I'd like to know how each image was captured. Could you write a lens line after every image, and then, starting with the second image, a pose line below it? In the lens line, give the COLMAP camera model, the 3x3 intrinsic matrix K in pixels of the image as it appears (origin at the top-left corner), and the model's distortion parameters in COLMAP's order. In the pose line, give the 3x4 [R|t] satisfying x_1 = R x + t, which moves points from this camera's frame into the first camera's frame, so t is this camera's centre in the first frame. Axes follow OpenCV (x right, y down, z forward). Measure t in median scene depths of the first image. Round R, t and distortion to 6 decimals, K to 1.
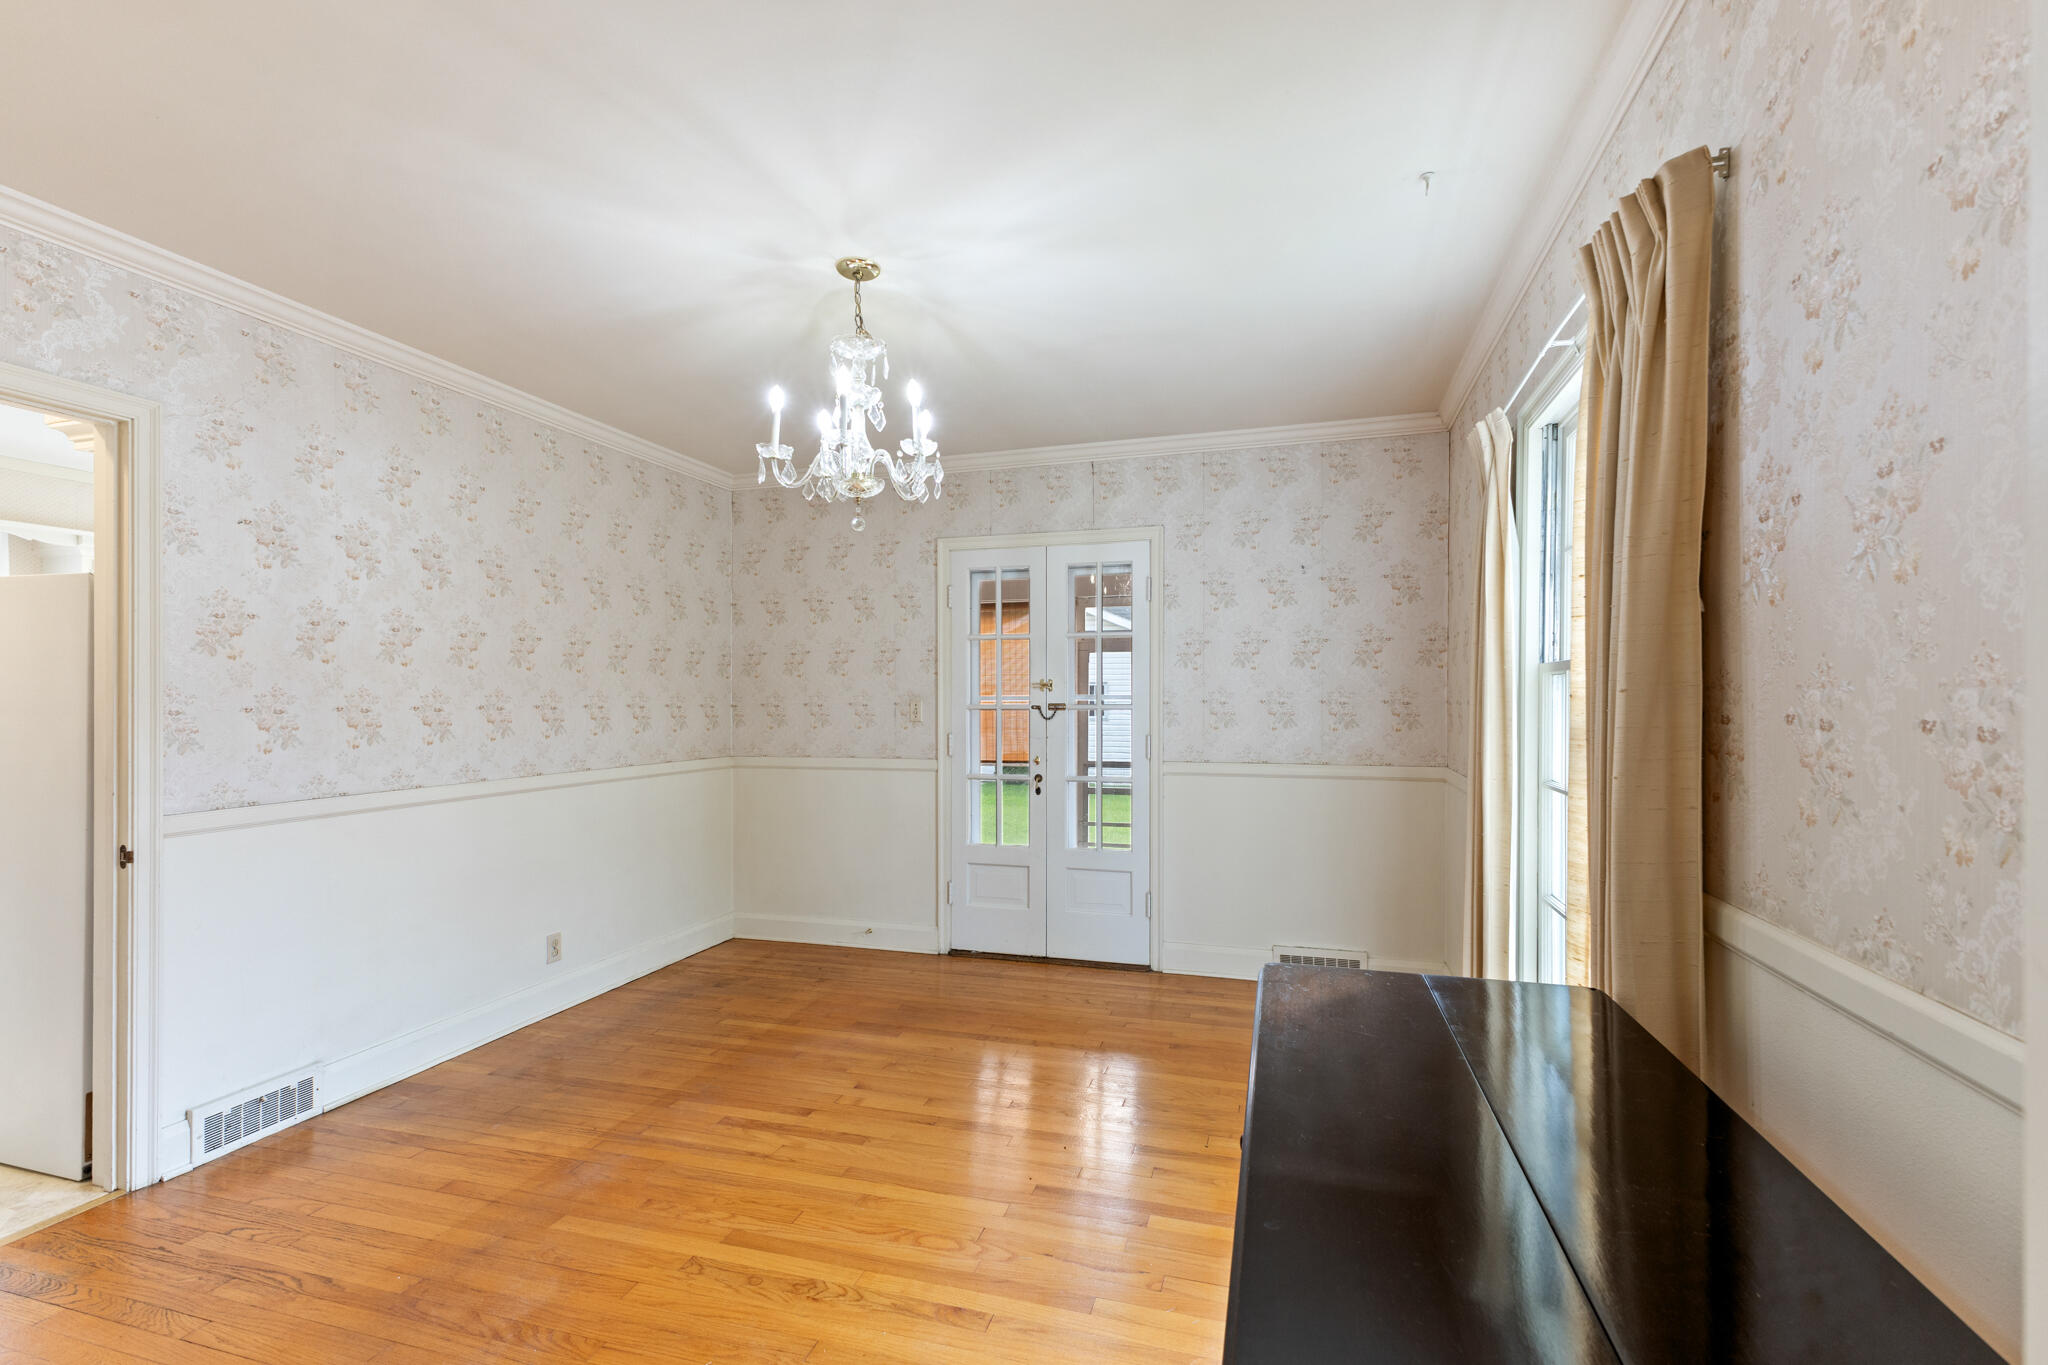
lens RADIAL K [[908.5, 0, 1026.5], [0, 908.5, 701.7], [0, 0, 1]] dist [0.017921, -0.000073]
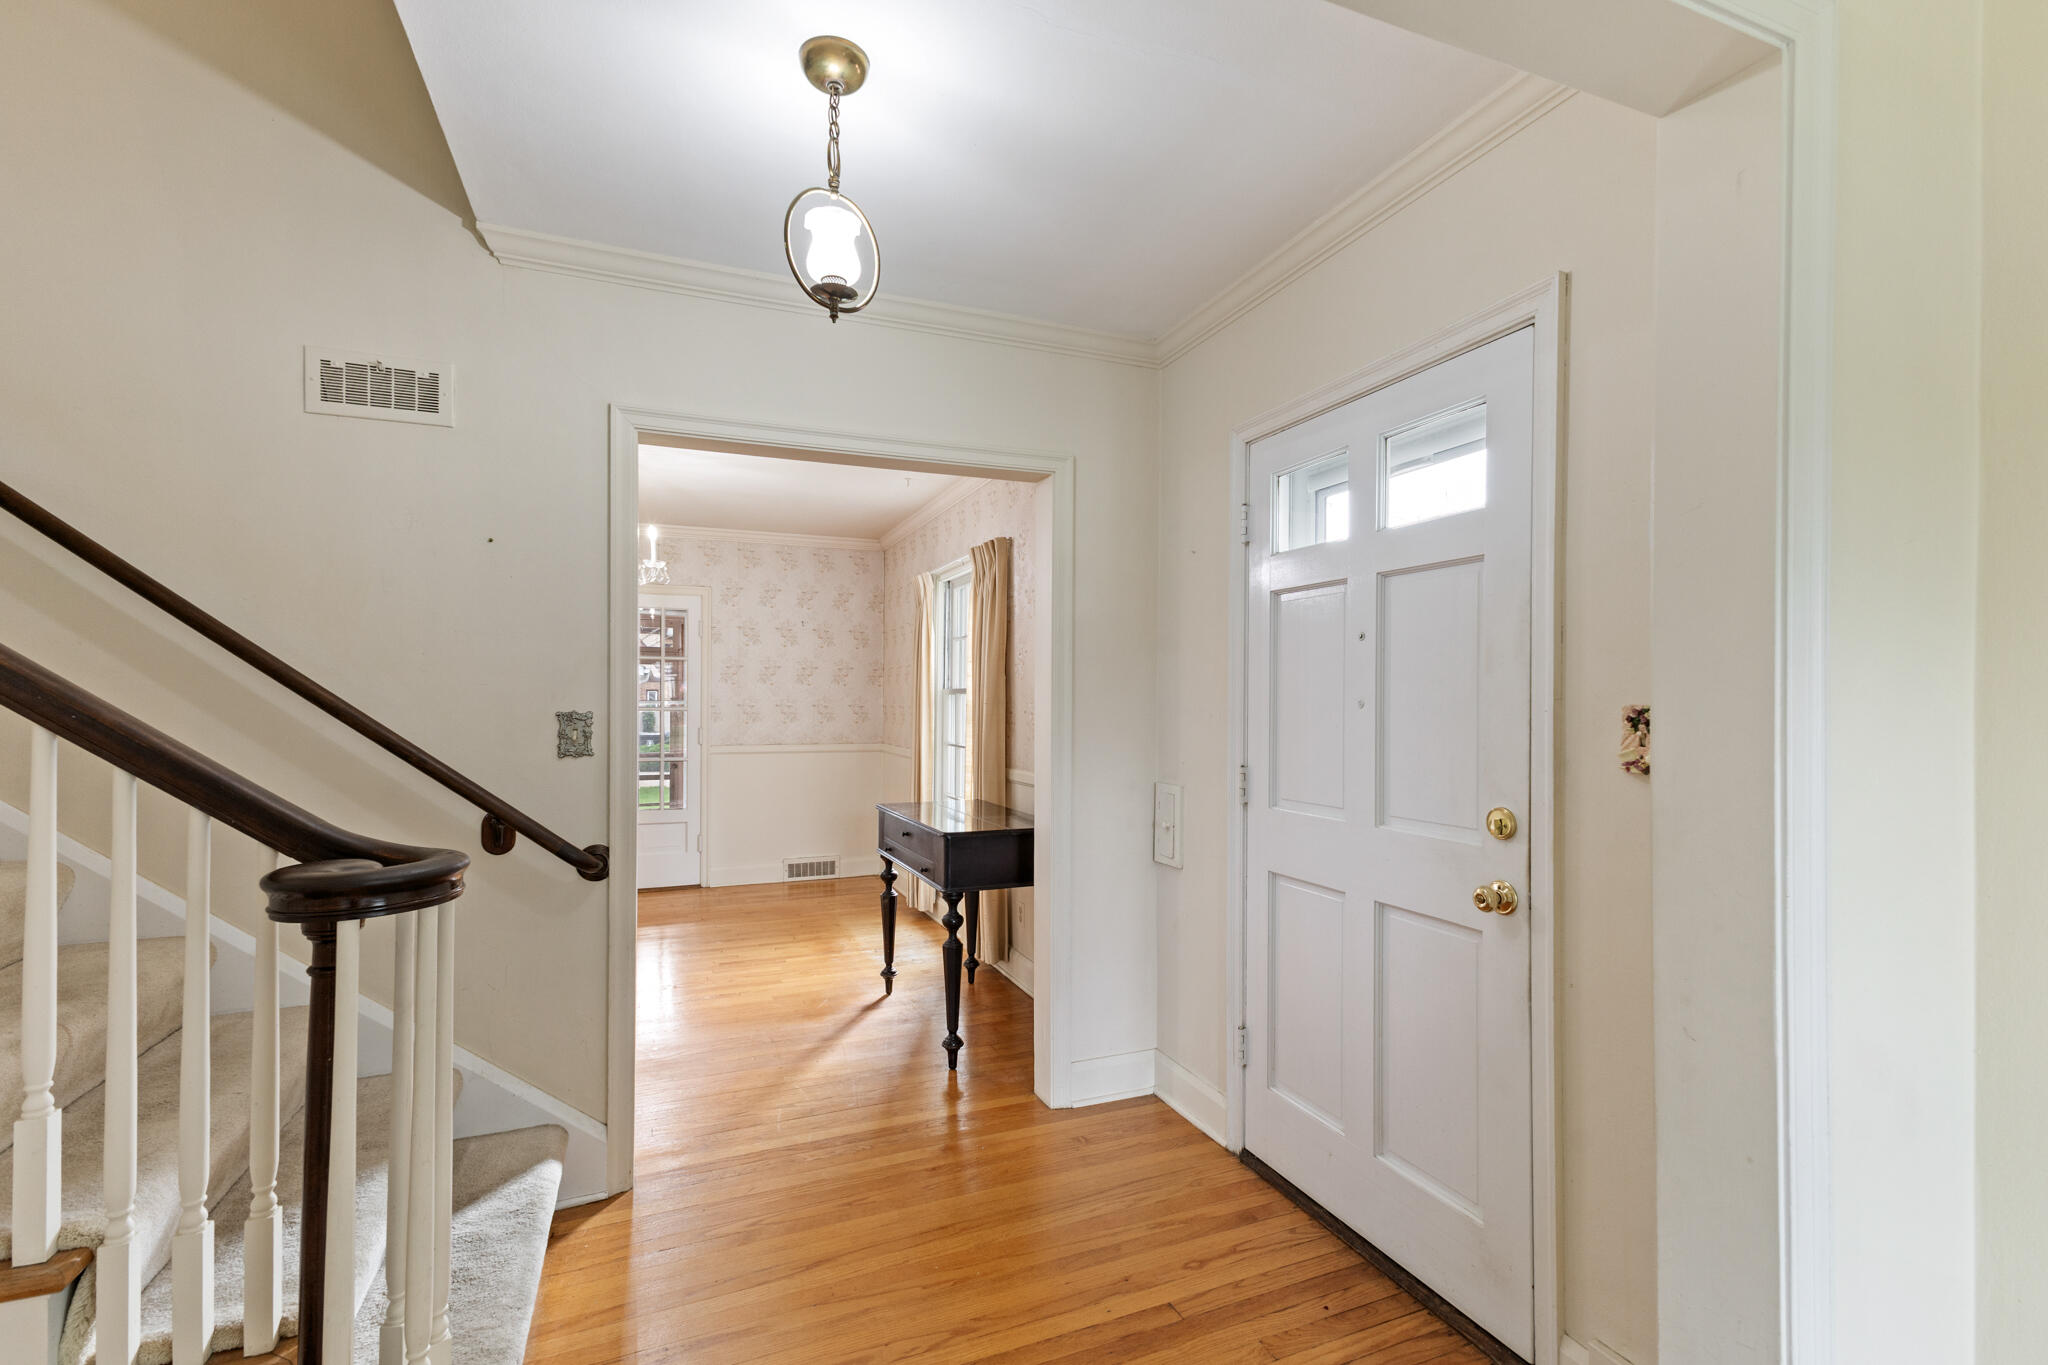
lens RADIAL K [[886.6, 0, 1024.0], [0, 886.6, 682.5], [0, 0, 1]] dist [0.018656, -0.008329]
pose [[0.780382, 0.016978, 0.625072, -0.192970], [-0.002632, 0.999712, -0.023868, -0.002179], [-0.625297, 0.016981, 0.780202, -0.244926]]
